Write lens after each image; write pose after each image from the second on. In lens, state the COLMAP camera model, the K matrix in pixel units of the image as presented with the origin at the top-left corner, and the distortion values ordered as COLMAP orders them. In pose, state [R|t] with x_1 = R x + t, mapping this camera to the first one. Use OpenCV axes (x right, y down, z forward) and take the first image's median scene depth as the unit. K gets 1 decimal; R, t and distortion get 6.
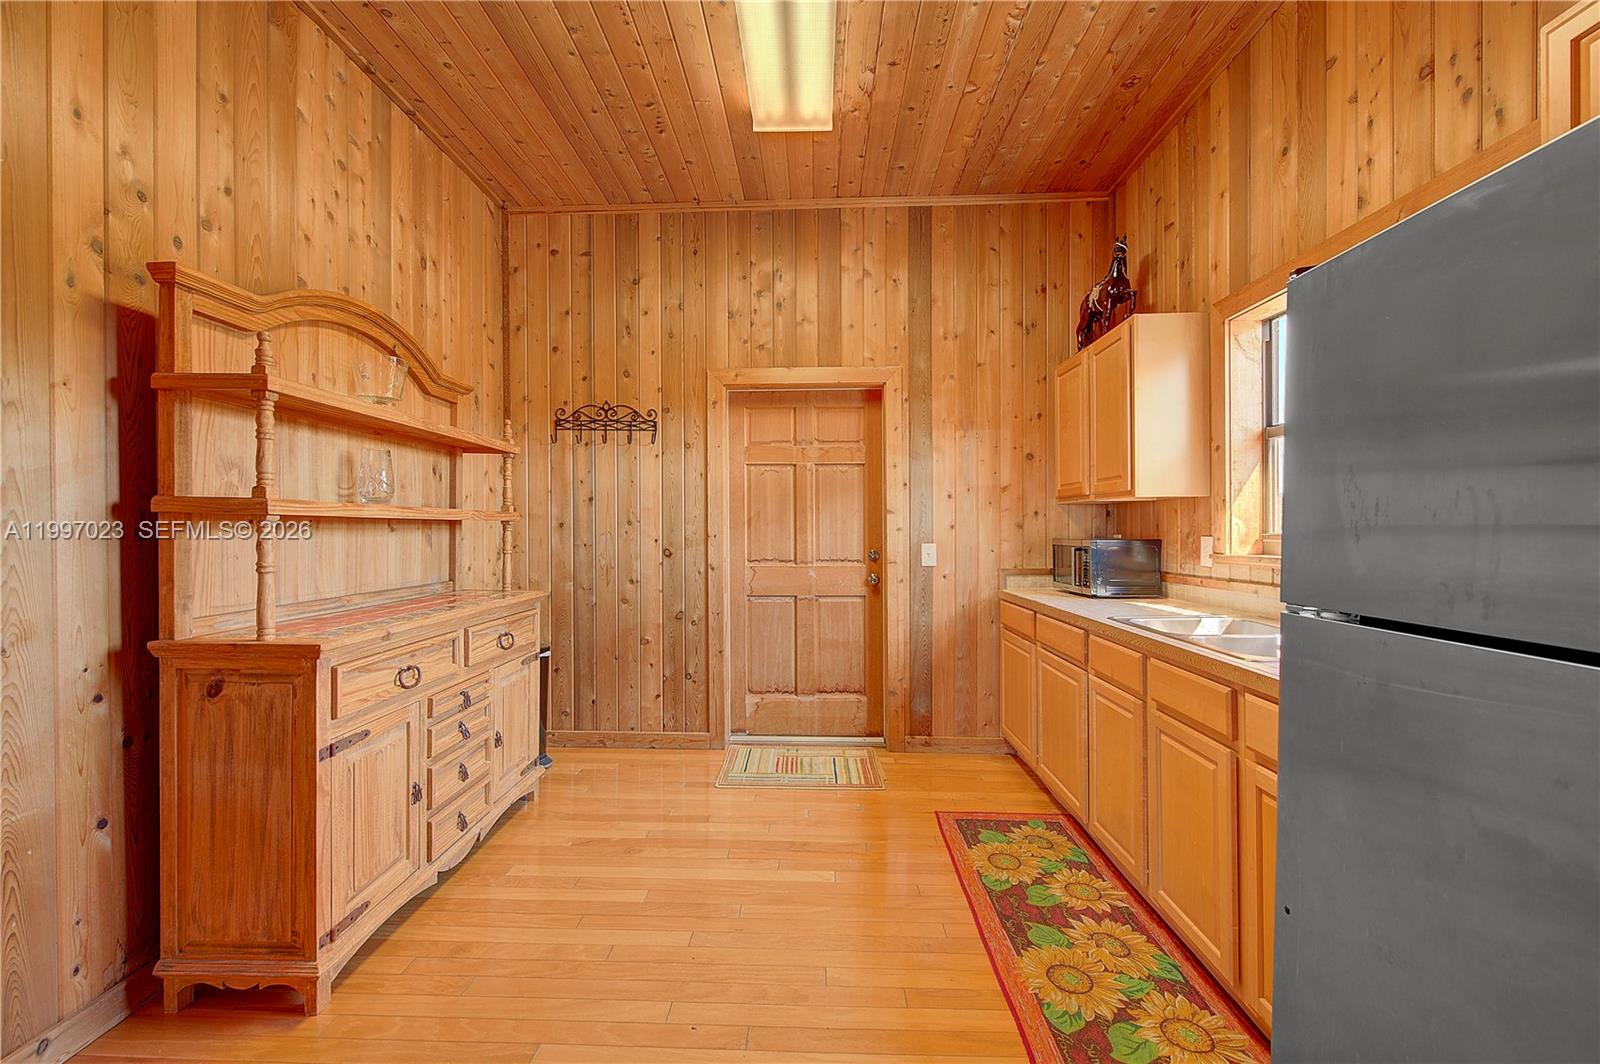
lens RADIAL K [[692.8, 0, 793.7], [0, 692.8, 527.8], [0, 0, 1]] dist [-0.001861, -0.000154]
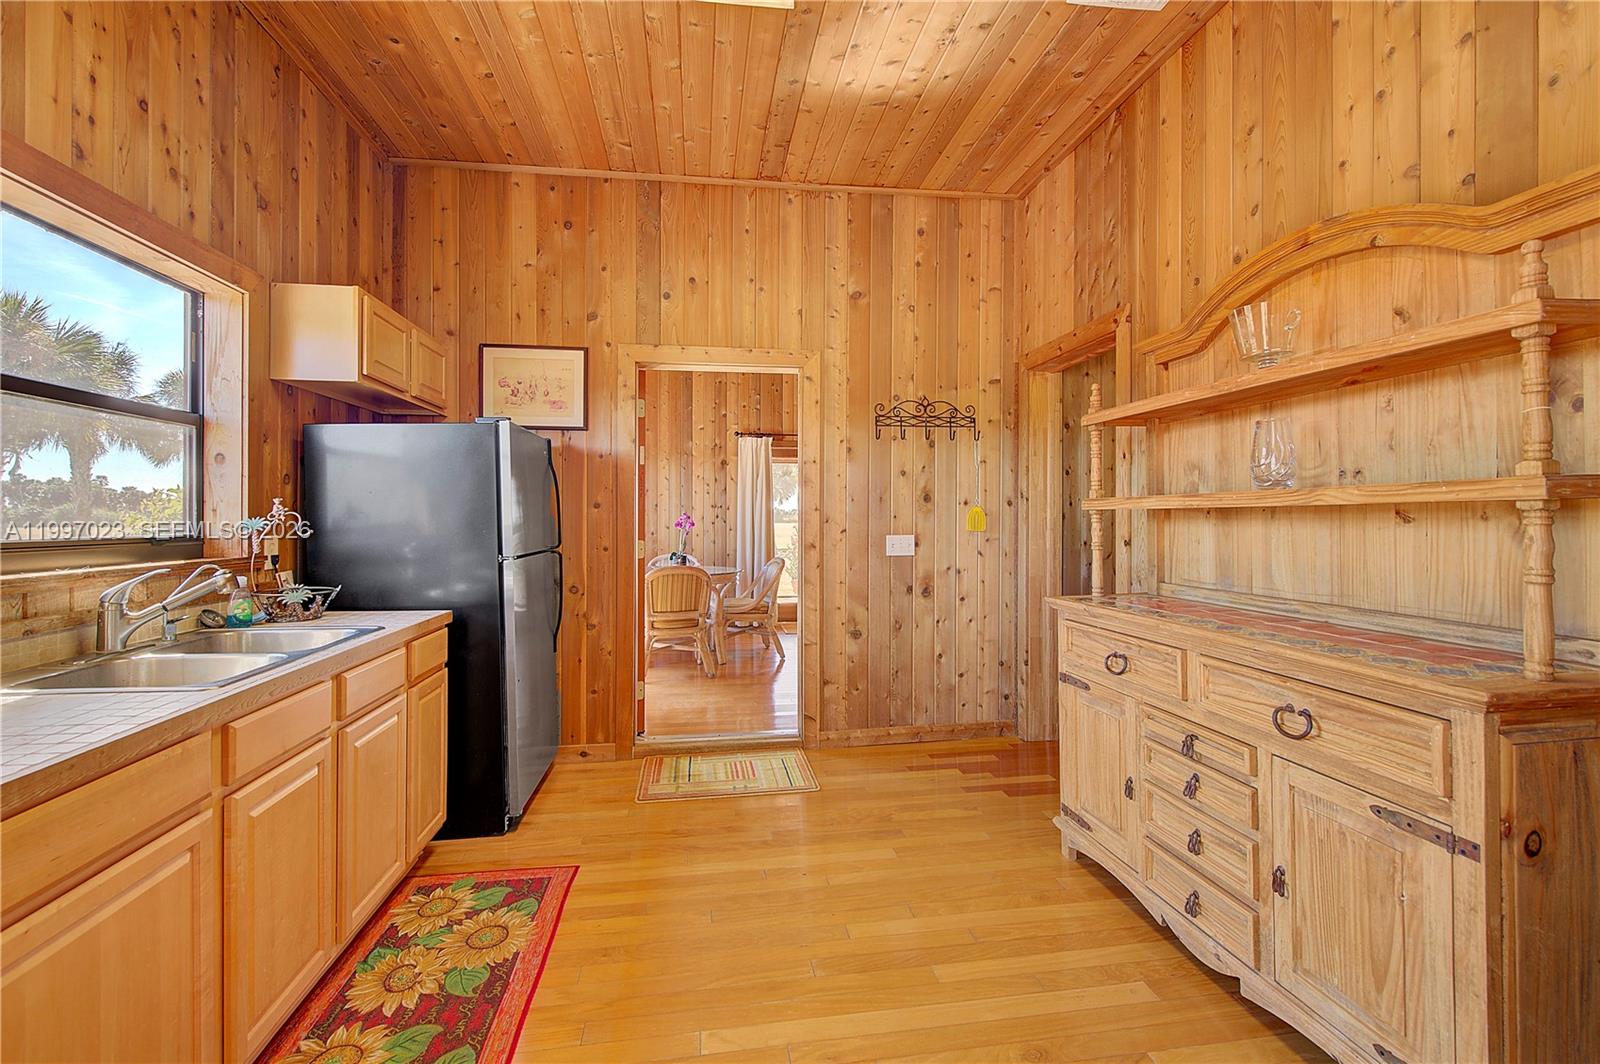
lens RADIAL K [[692.8, 0, 793.7], [0, 692.8, 521.1], [0, 0, 1]] dist [-0.001861, -0.000154]
pose [[-0.984550, 0.010615, -0.174783, 0.098395], [0.010037, 0.999941, 0.004195, -0.005911], [0.174817, 0.002376, -0.984598, 2.005376]]
